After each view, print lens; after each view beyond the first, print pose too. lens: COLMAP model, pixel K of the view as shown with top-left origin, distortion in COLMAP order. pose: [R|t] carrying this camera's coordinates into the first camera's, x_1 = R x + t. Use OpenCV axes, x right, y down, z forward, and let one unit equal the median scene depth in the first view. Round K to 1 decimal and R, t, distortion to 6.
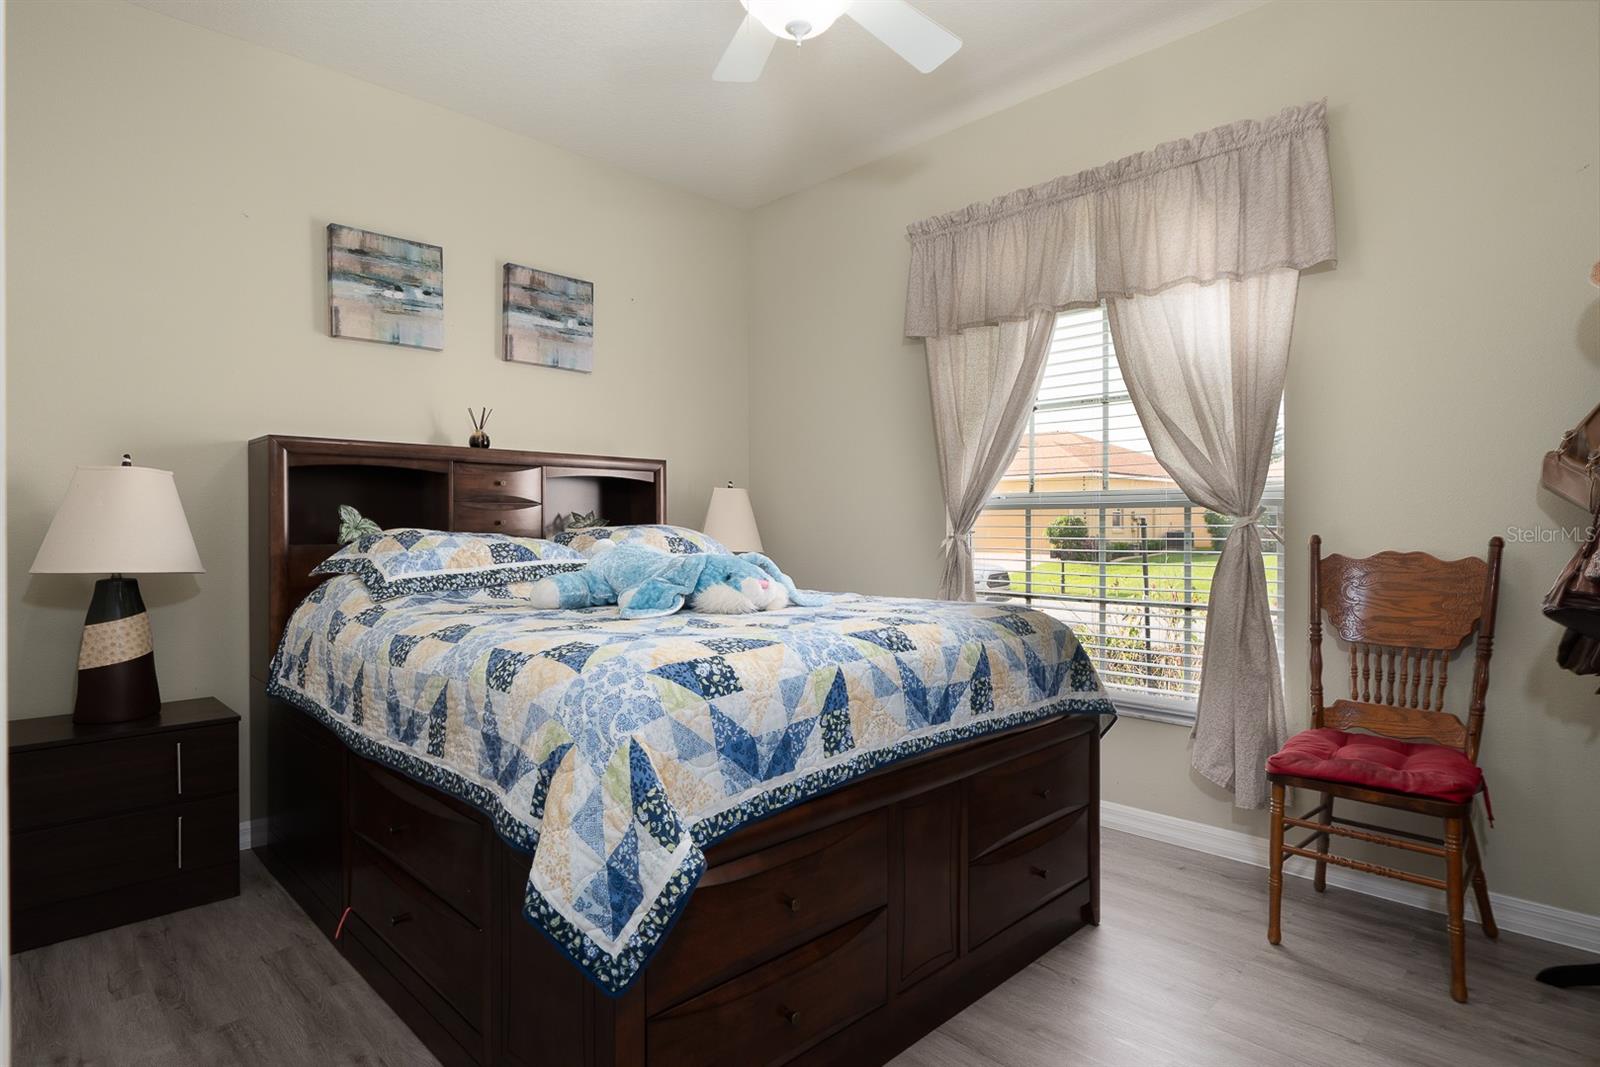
lens RADIAL K [[844.9, 0, 800.0], [0, 844.9, 533.5], [0, 0, 1]] dist [-0.002972, -0.000125]
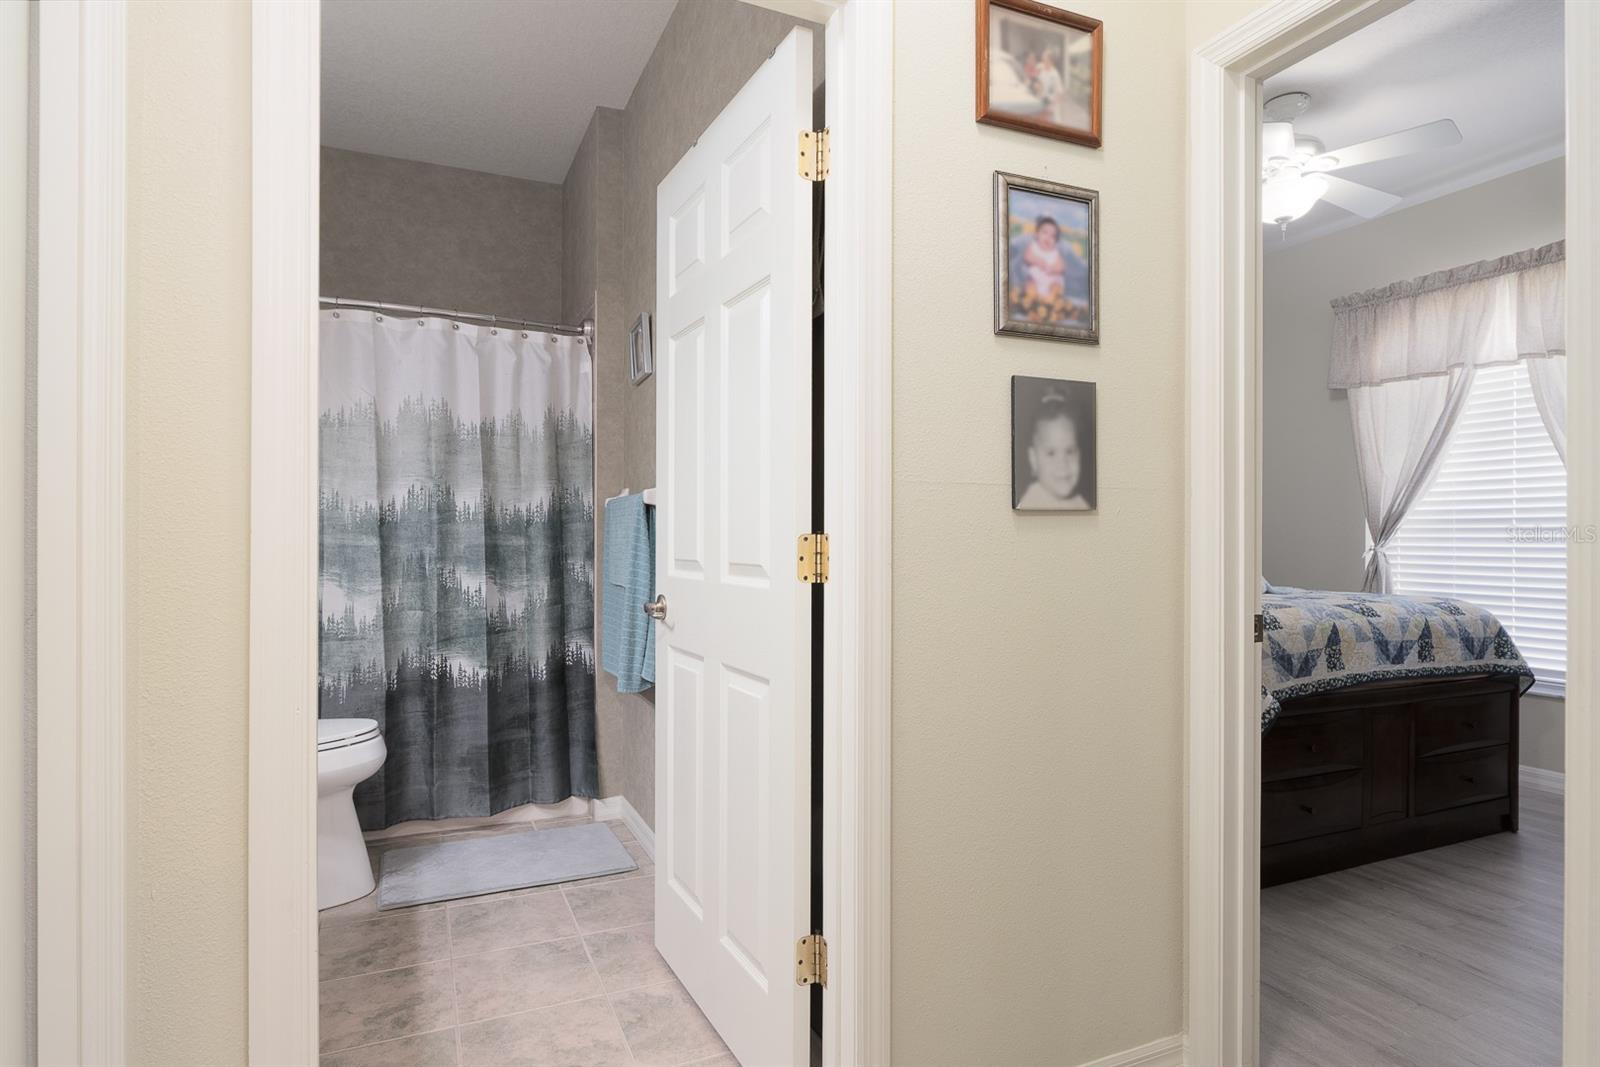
lens RADIAL K [[866.4, 0, 781.2], [0, 866.4, 537.7], [0, 0, 1]] dist [-0.006015, -0.000109]
pose [[0.934905, 0.007849, -0.354812, -0.331486], [-0.010825, 0.999921, -0.006401, 0.008858], [0.354733, 0.009825, 0.934916, -0.902443]]
